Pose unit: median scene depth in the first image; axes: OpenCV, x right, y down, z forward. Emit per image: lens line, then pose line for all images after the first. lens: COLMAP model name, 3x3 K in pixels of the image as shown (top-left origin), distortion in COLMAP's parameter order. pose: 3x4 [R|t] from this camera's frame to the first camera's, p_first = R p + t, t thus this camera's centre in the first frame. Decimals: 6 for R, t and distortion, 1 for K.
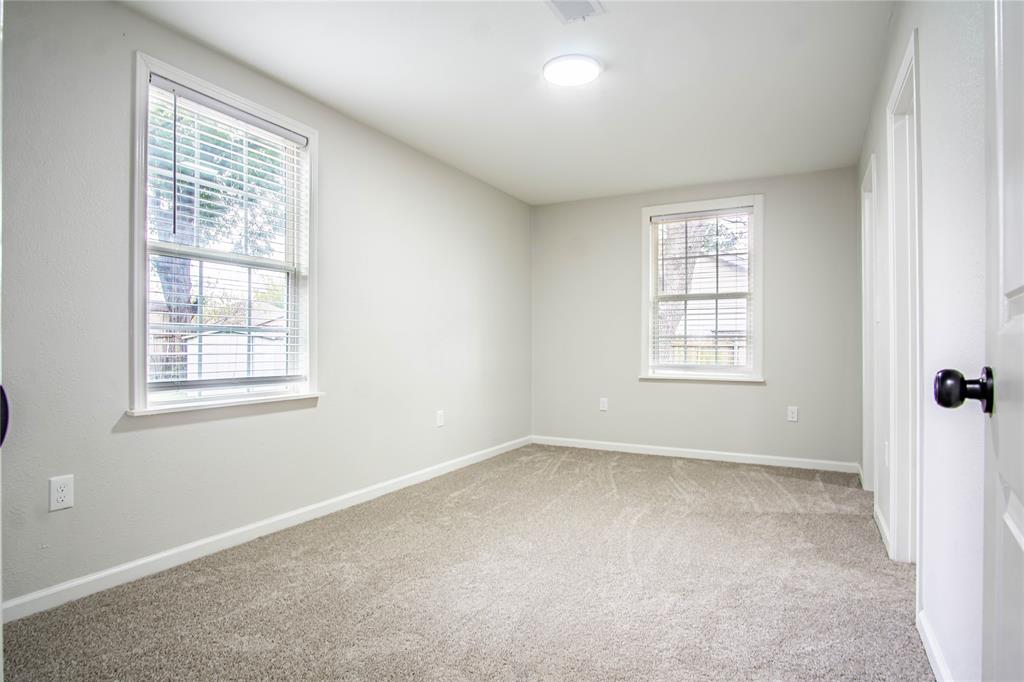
lens RADIAL K [[546.2, 0, 509.6], [0, 546.2, 330.3], [0, 0, 1]] dist [-0.026150, 0.001054]
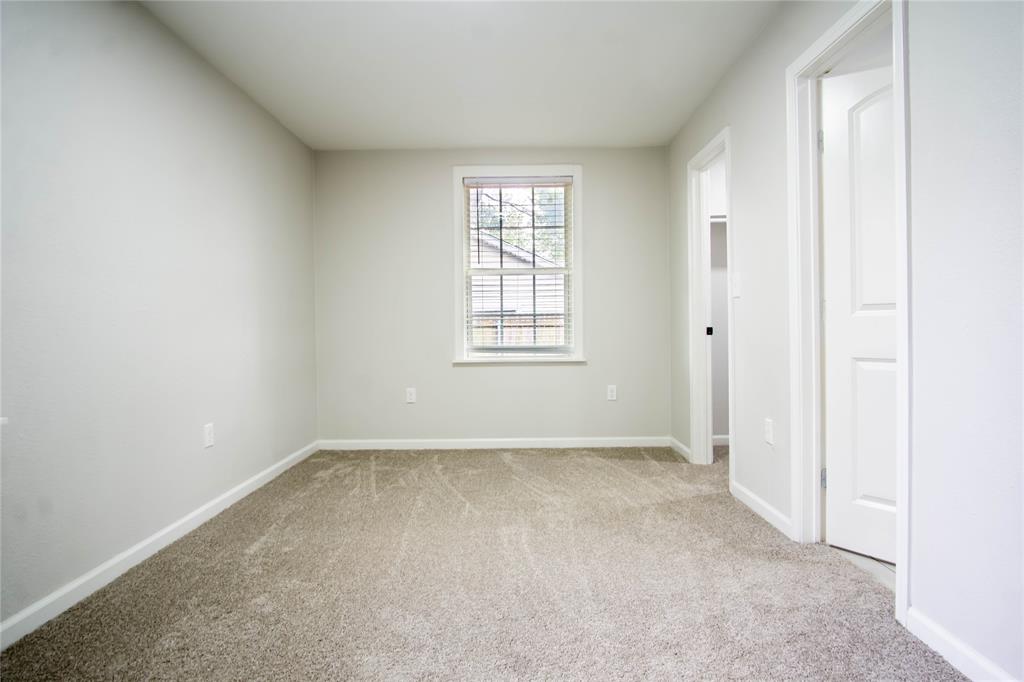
lens RADIAL K [[546.2, 0, 509.6], [0, 546.2, 330.3], [0, 0, 1]] dist [-0.026150, 0.001054]
pose [[0.881870, -0.016467, 0.471205, -0.100571], [0.000880, 0.999446, 0.033279, 0.007383], [-0.471492, -0.028933, 0.881396, 0.208223]]
